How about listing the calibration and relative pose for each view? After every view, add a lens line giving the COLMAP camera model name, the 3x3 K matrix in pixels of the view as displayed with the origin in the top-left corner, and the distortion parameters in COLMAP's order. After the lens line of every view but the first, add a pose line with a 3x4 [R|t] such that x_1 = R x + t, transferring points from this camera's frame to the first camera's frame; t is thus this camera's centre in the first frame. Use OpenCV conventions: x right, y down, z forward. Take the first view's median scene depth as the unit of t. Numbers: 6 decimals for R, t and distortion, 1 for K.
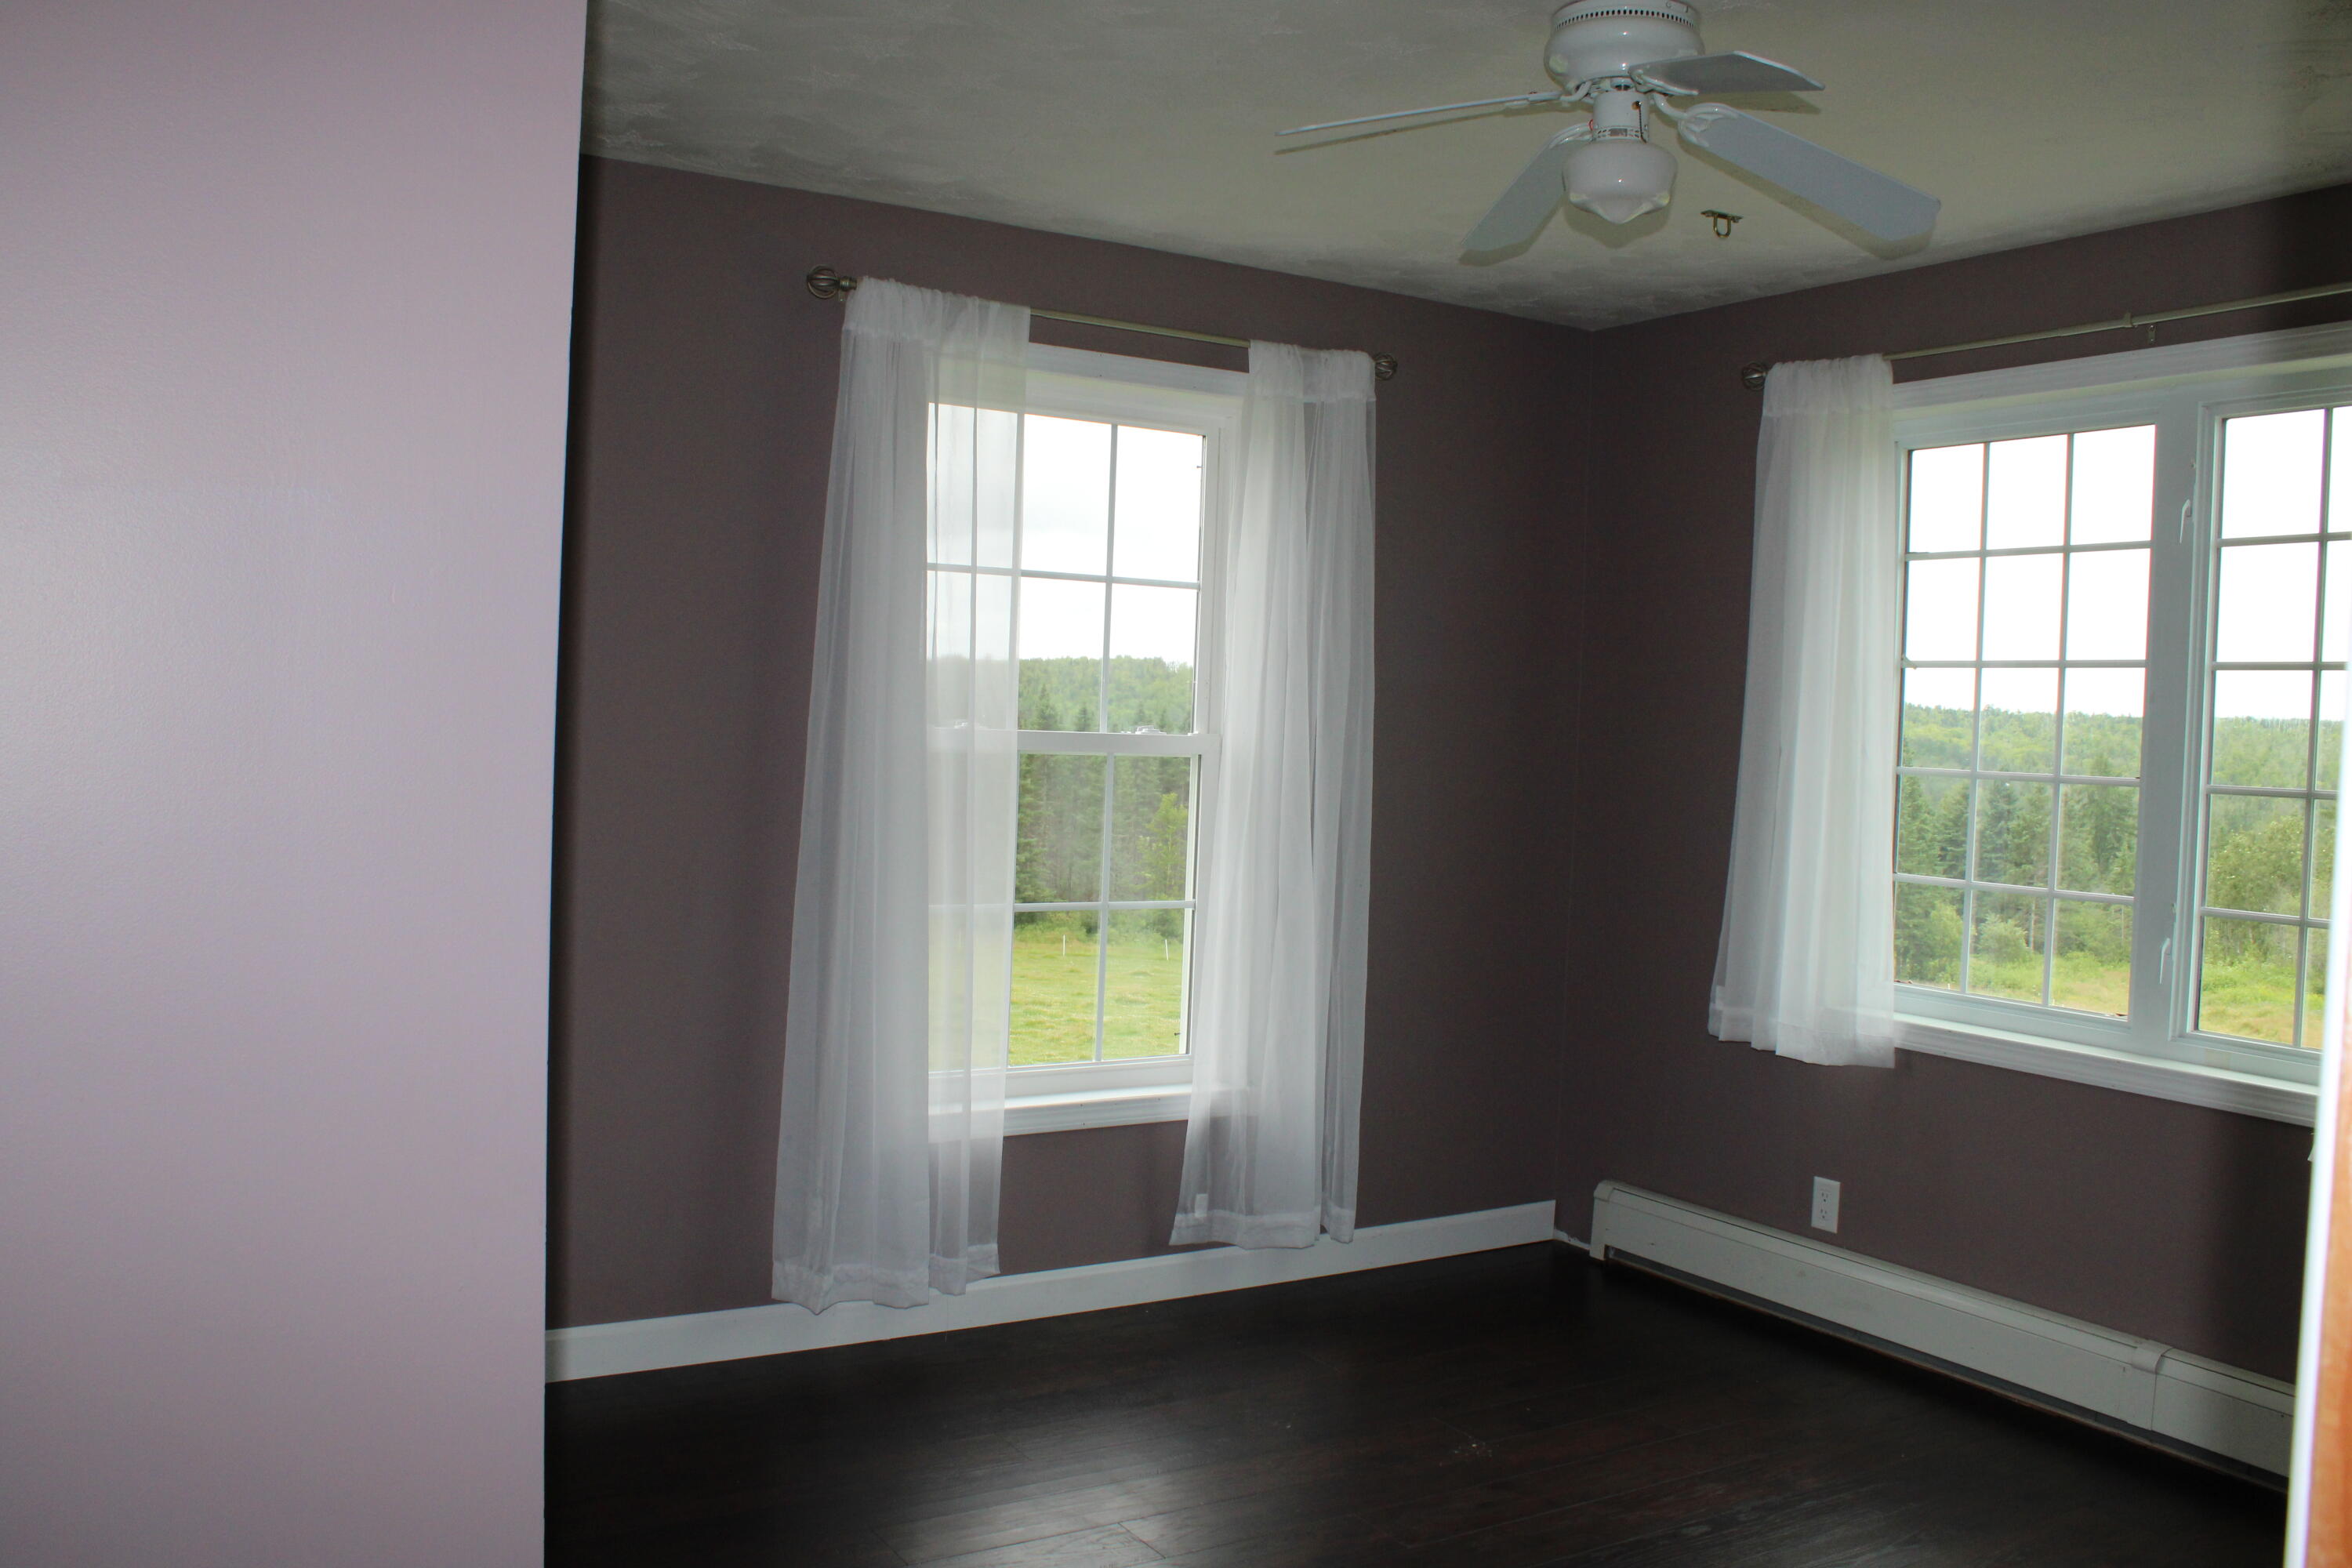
lens RADIAL K [[2022.4, 0, 1185.9], [0, 2022.4, 772.9], [0, 0, 1]] dist [-0.156700, 0.147409]
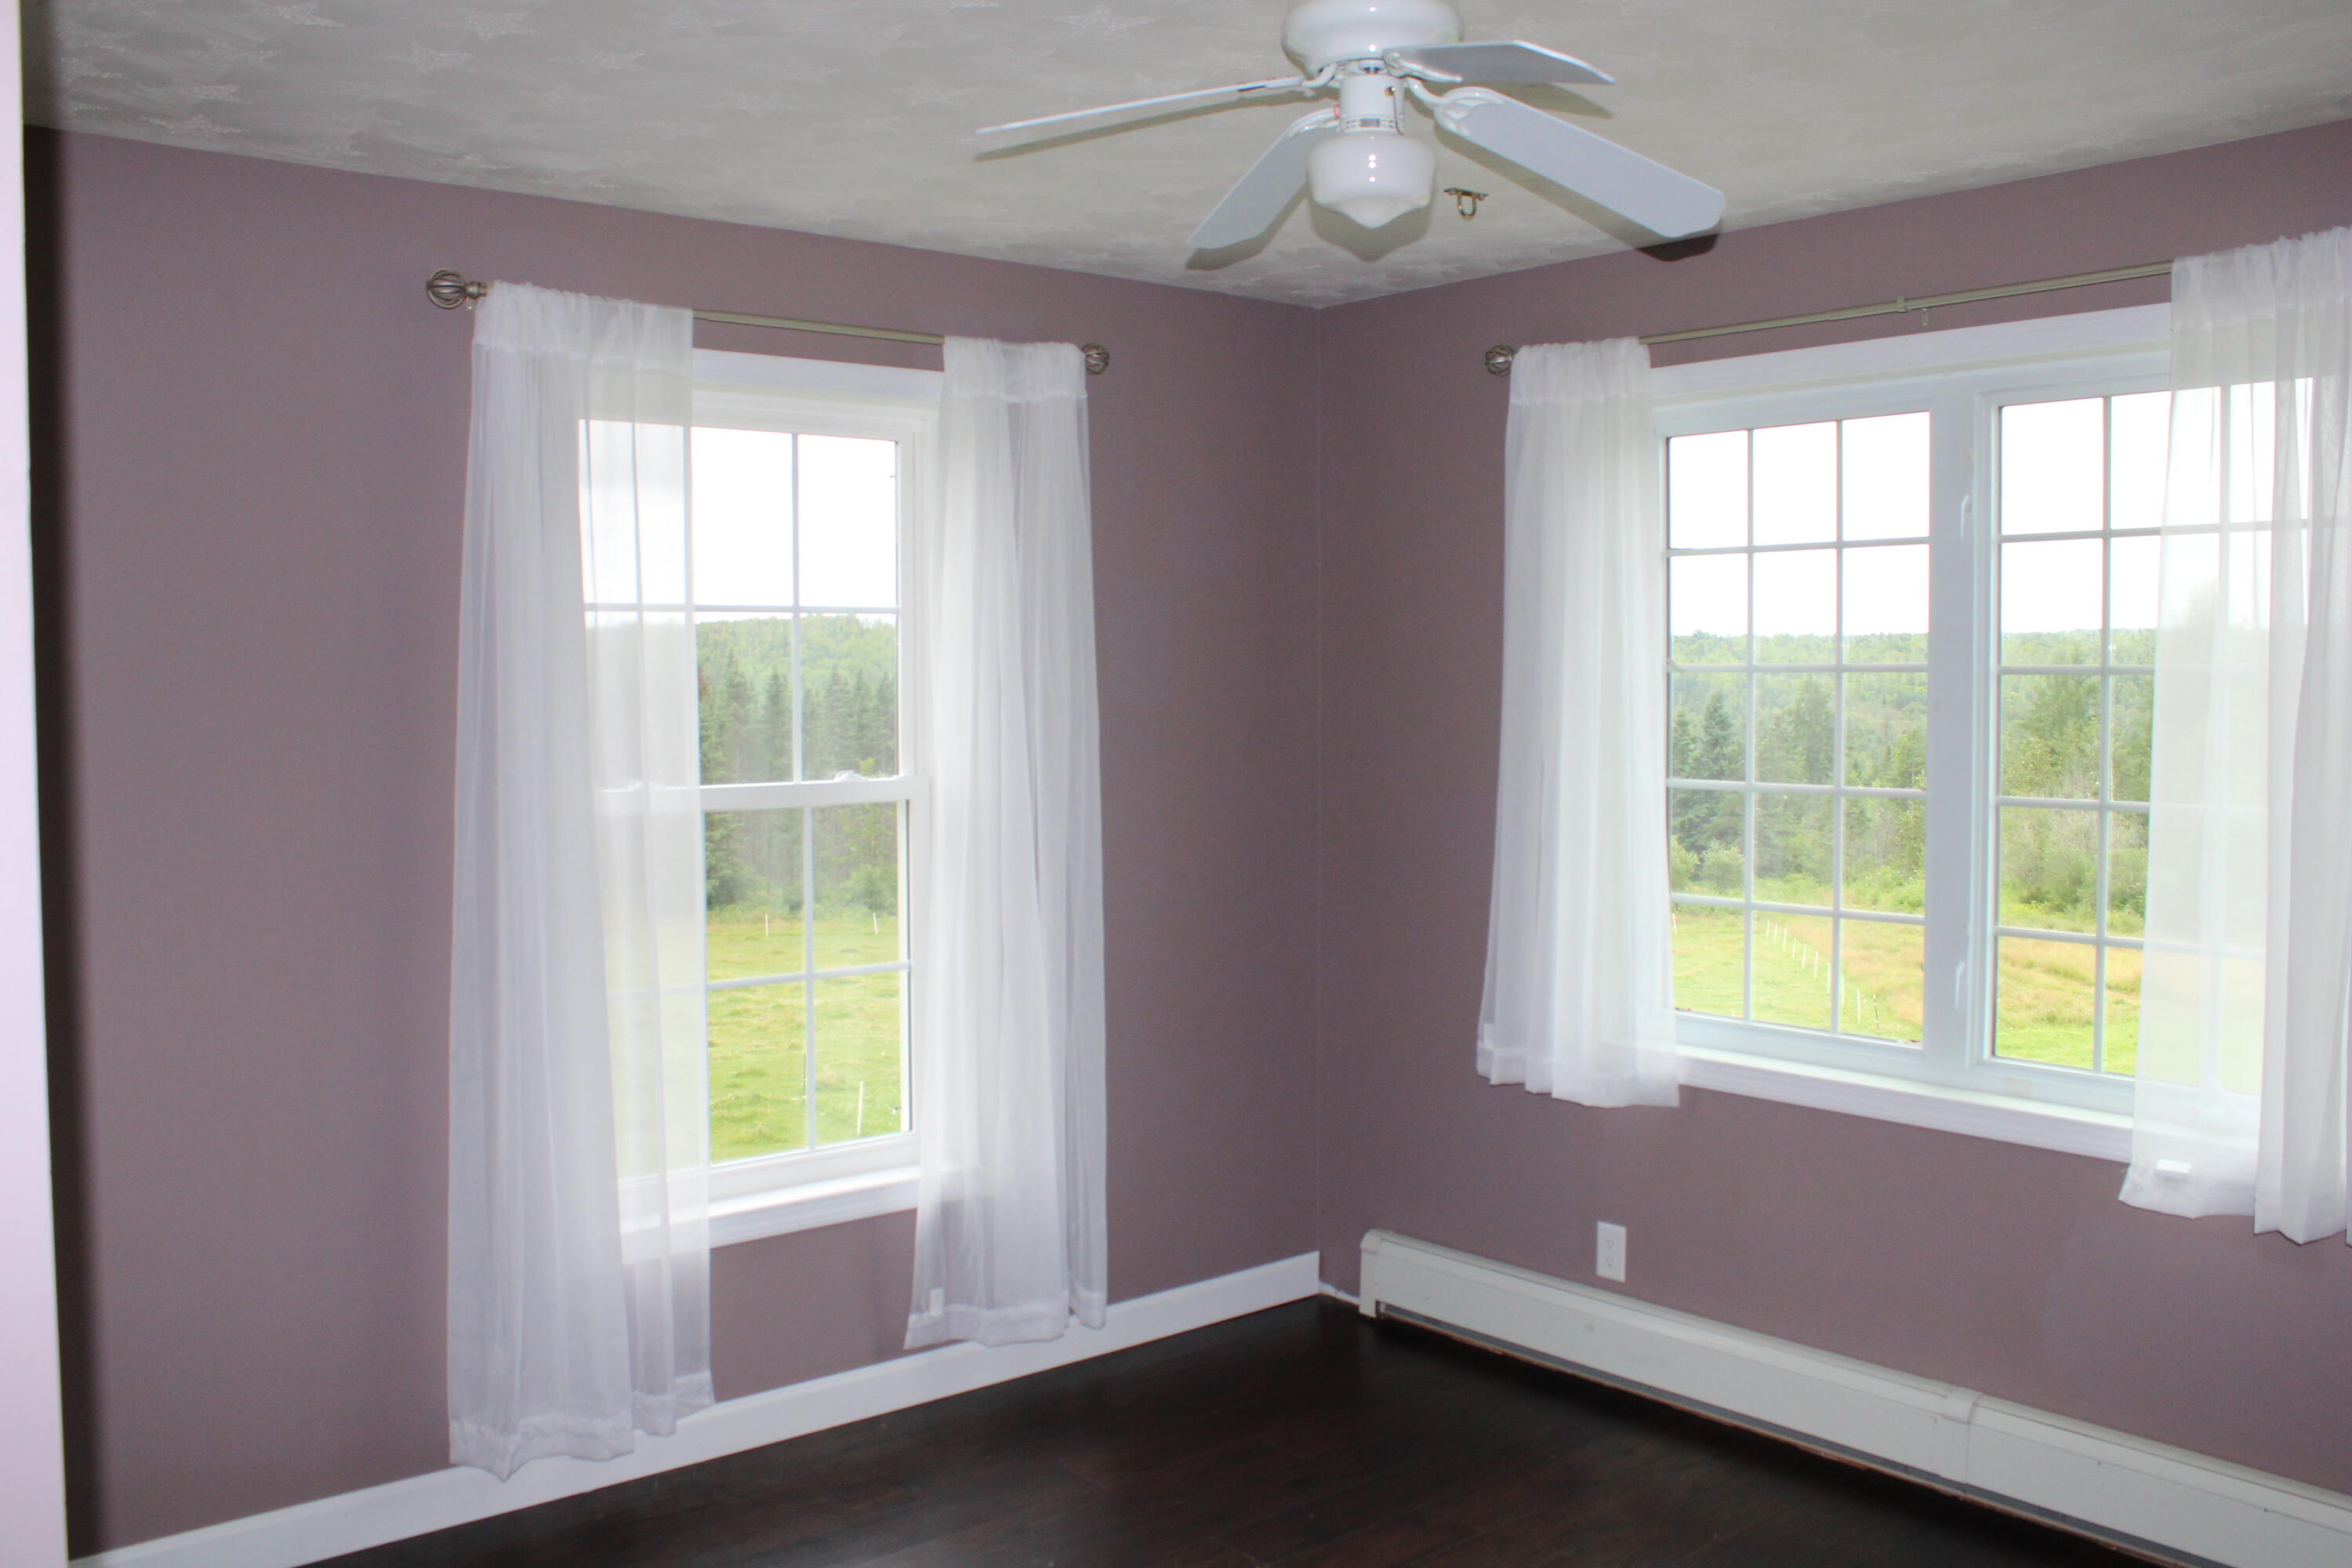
lens RADIAL K [[2022.4, 0, 1186.3], [0, 2022.4, 706.7], [0, 0, 1]] dist [-0.156700, 0.147409]
pose [[0.987836, -0.046535, 0.148373, -0.001756], [0.044542, 0.998867, 0.016734, -0.063053], [-0.148984, -0.009921, 0.988790, 0.106604]]
